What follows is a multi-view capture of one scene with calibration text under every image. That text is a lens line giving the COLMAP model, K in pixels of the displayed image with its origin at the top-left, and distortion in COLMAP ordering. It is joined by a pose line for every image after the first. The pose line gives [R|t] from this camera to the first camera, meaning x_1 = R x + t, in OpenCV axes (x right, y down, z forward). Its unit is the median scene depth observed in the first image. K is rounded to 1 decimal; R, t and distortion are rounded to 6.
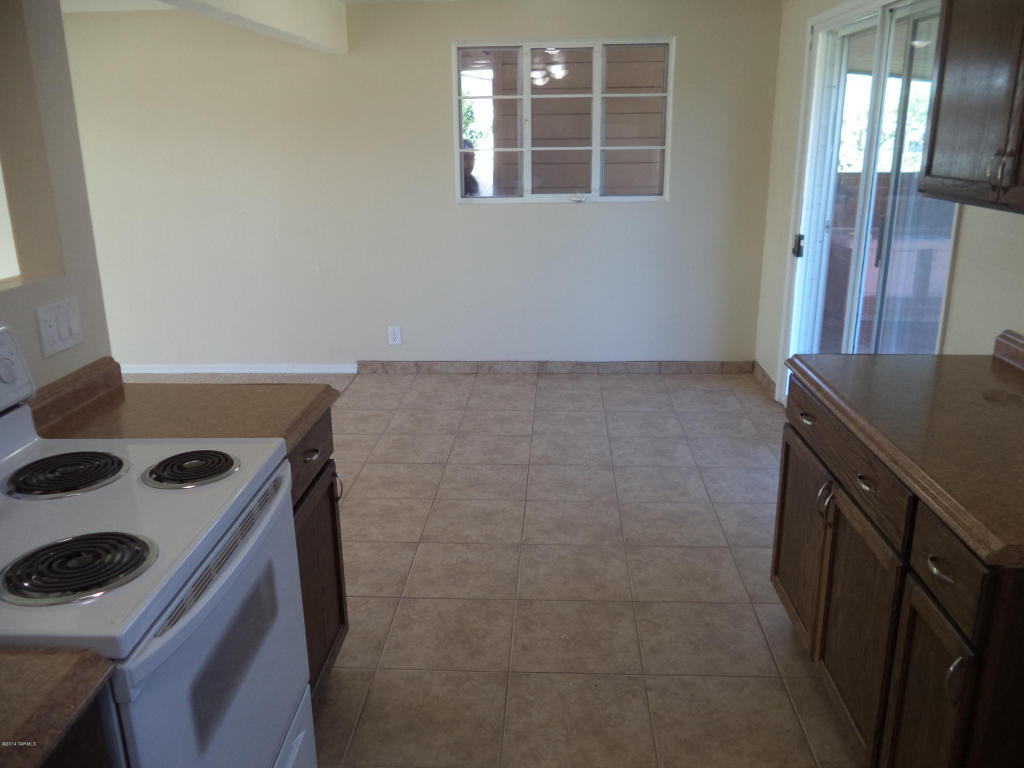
lens RADIAL K [[831.4, 0, 503.4], [0, 831.4, 382.4], [0, 0, 1]] dist [-0.003174, -0.036076]
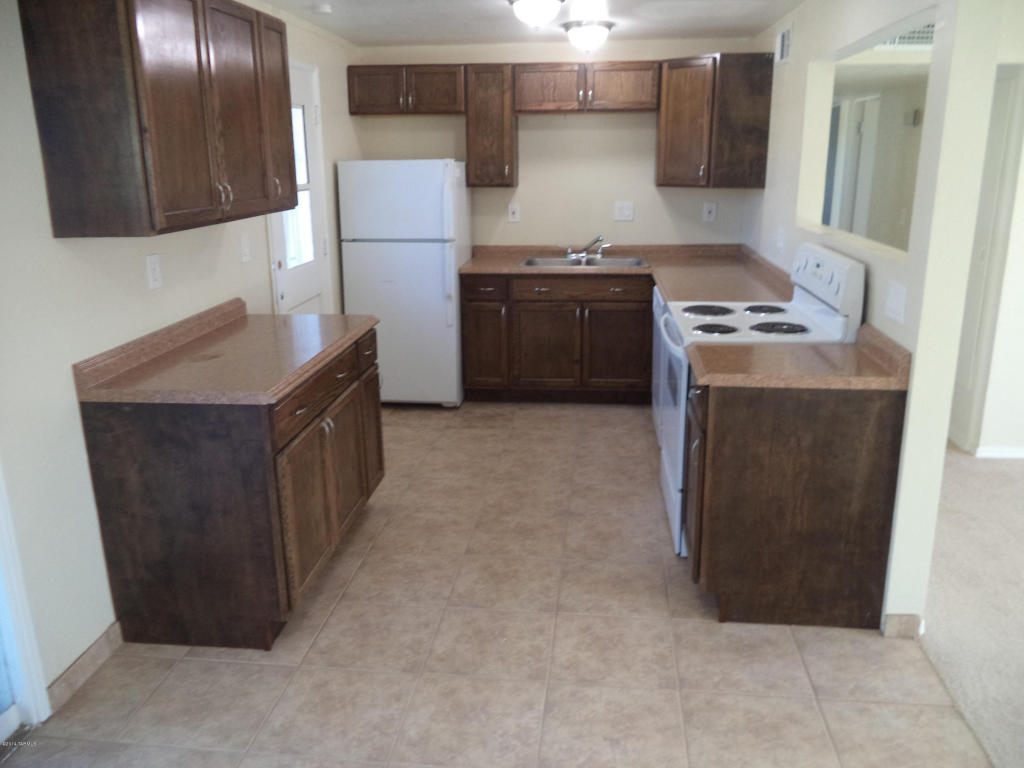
lens RADIAL K [[831.4, 0, 503.4], [0, 831.4, 382.4], [0, 0, 1]] dist [-0.003174, -0.036076]
pose [[-0.997976, 0.010027, 0.062801, 0.003407], [0.041808, 0.847560, 0.529050, -0.469317], [-0.047923, 0.530605, -0.846264, 1.526975]]
